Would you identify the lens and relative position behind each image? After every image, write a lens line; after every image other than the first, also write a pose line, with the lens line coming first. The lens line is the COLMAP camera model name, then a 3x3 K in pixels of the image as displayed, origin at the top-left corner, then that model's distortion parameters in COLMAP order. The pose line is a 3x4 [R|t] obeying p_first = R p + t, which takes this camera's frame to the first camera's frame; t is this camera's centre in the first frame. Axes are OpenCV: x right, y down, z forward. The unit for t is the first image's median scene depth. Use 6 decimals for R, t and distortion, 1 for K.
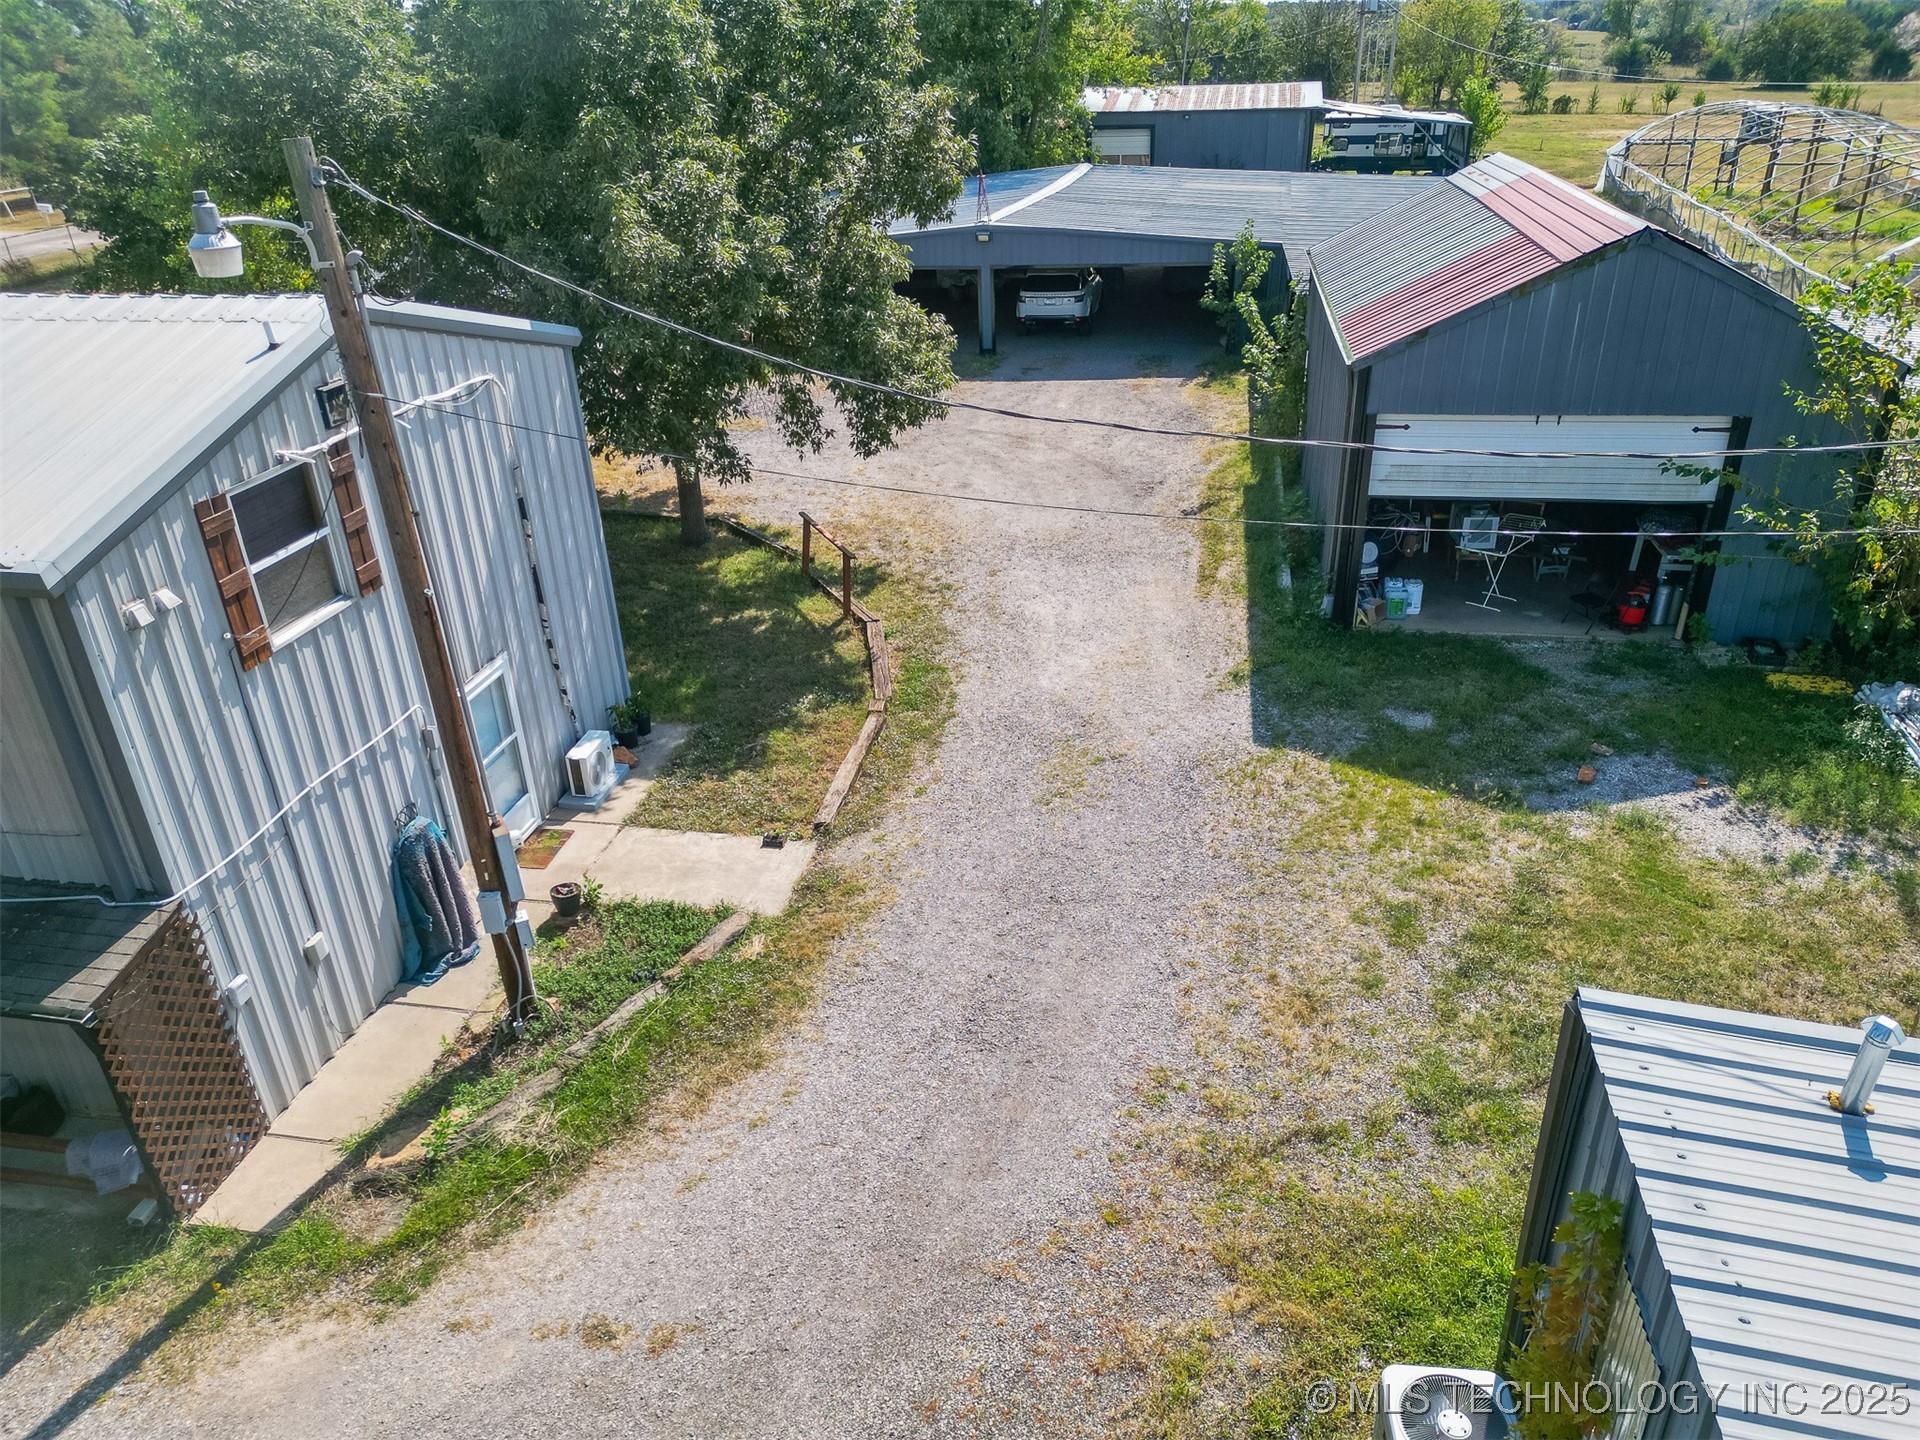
lens RADIAL K [[1353.2, 0, 960.0], [0, 1353.2, 720.0], [0, 0, 1]] dist [0.087537, -0.060101]
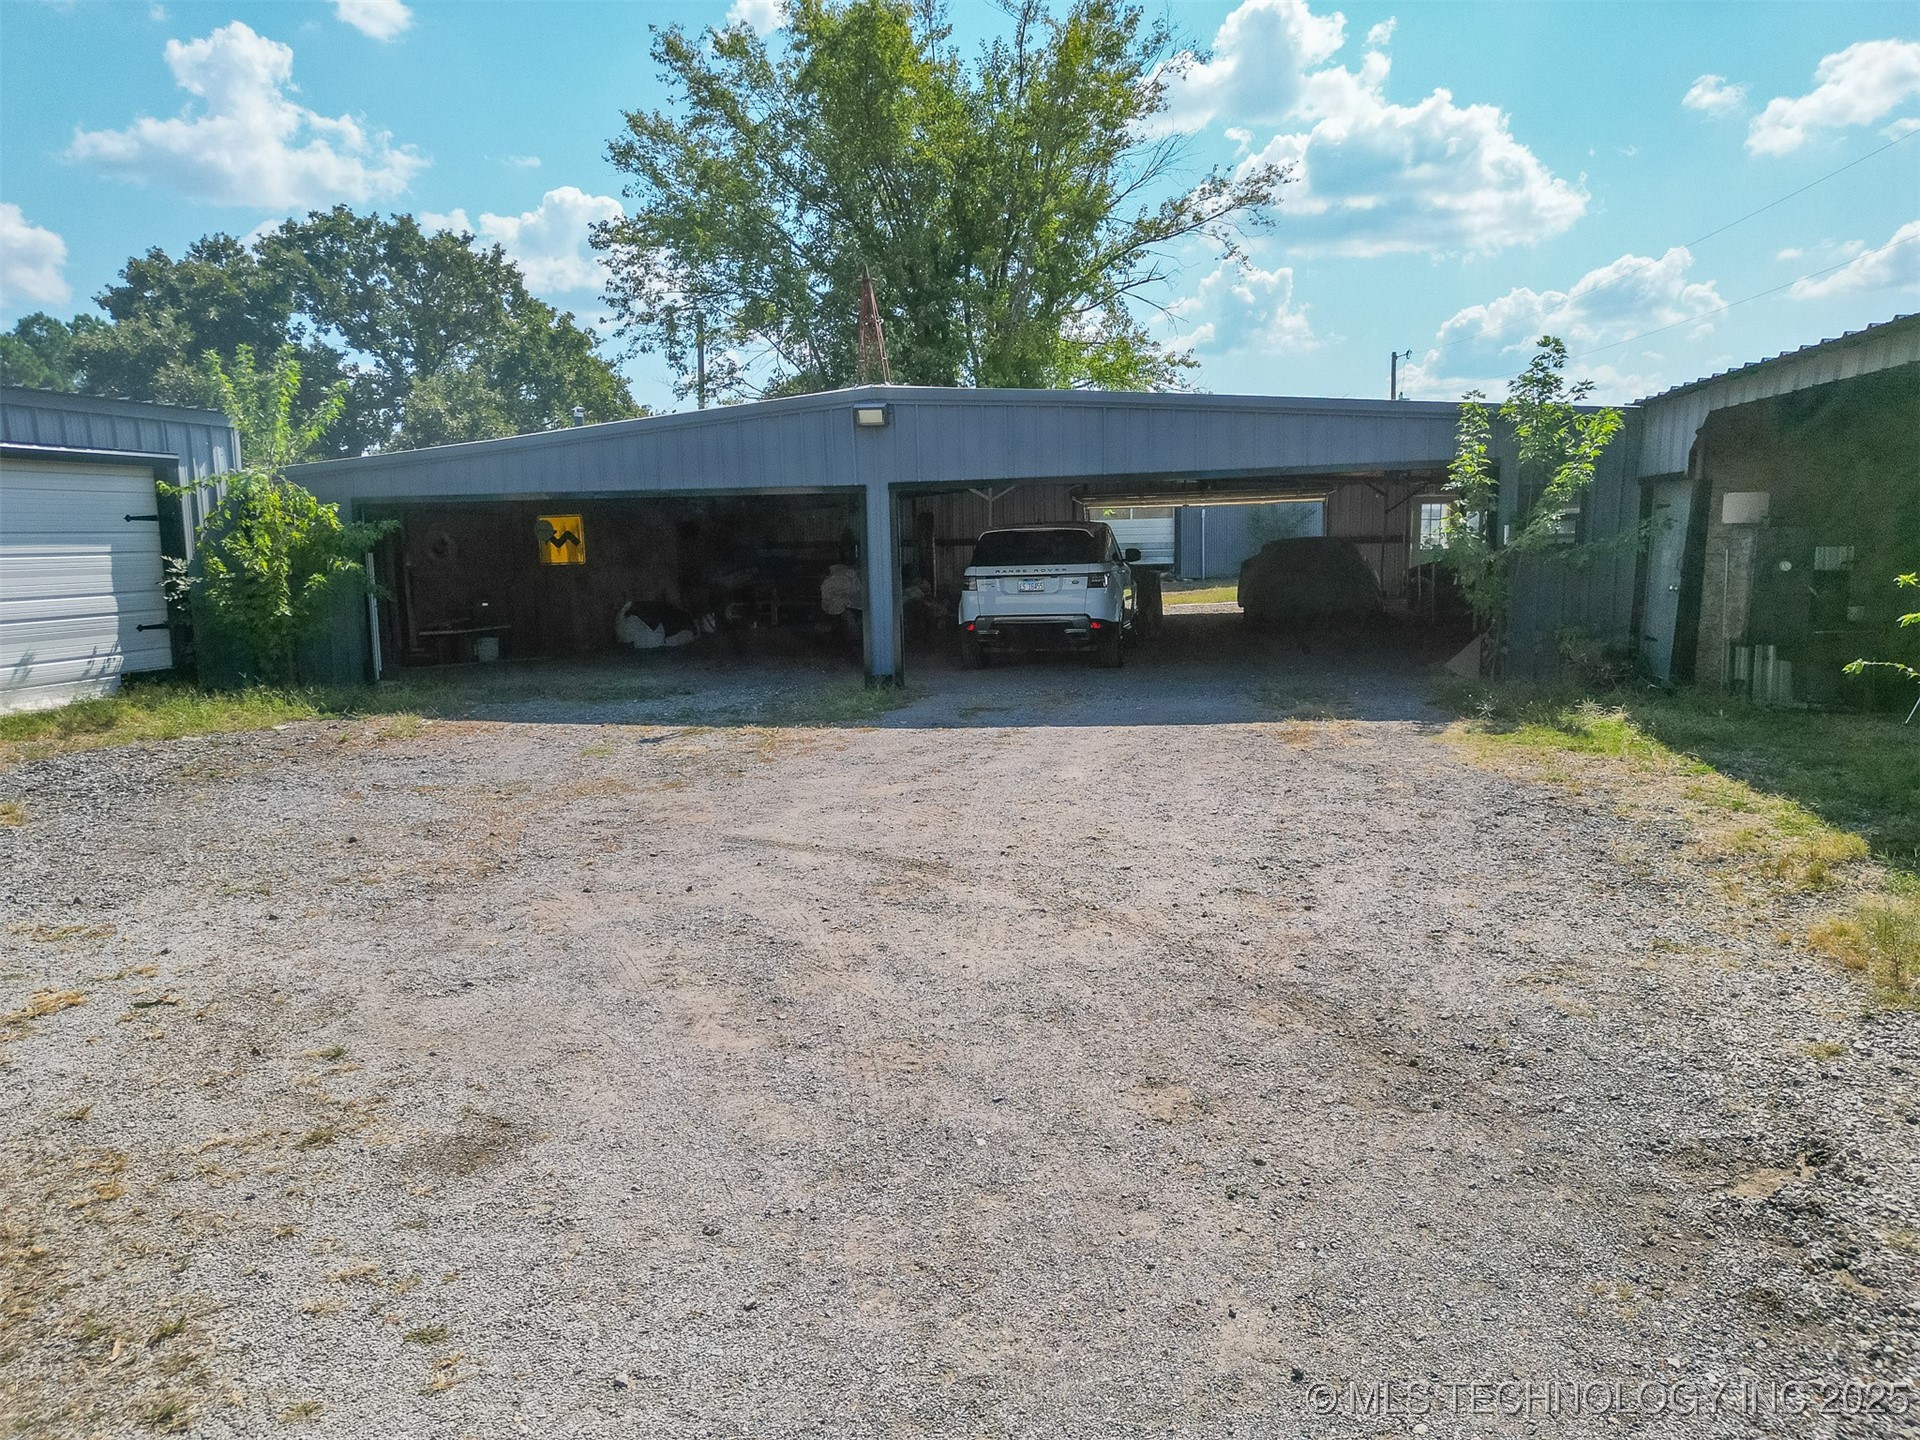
lens RADIAL K [[1353.2, 0, 960.0], [0, 1353.2, 720.0], [0, 0, 1]] dist [0.087537, -0.060101]
pose [[0.999901, 0.011471, 0.008168, 0.044277], [-0.008076, 0.942289, -0.334704, -0.134471], [-0.011535, 0.334605, 0.942288, 0.677241]]
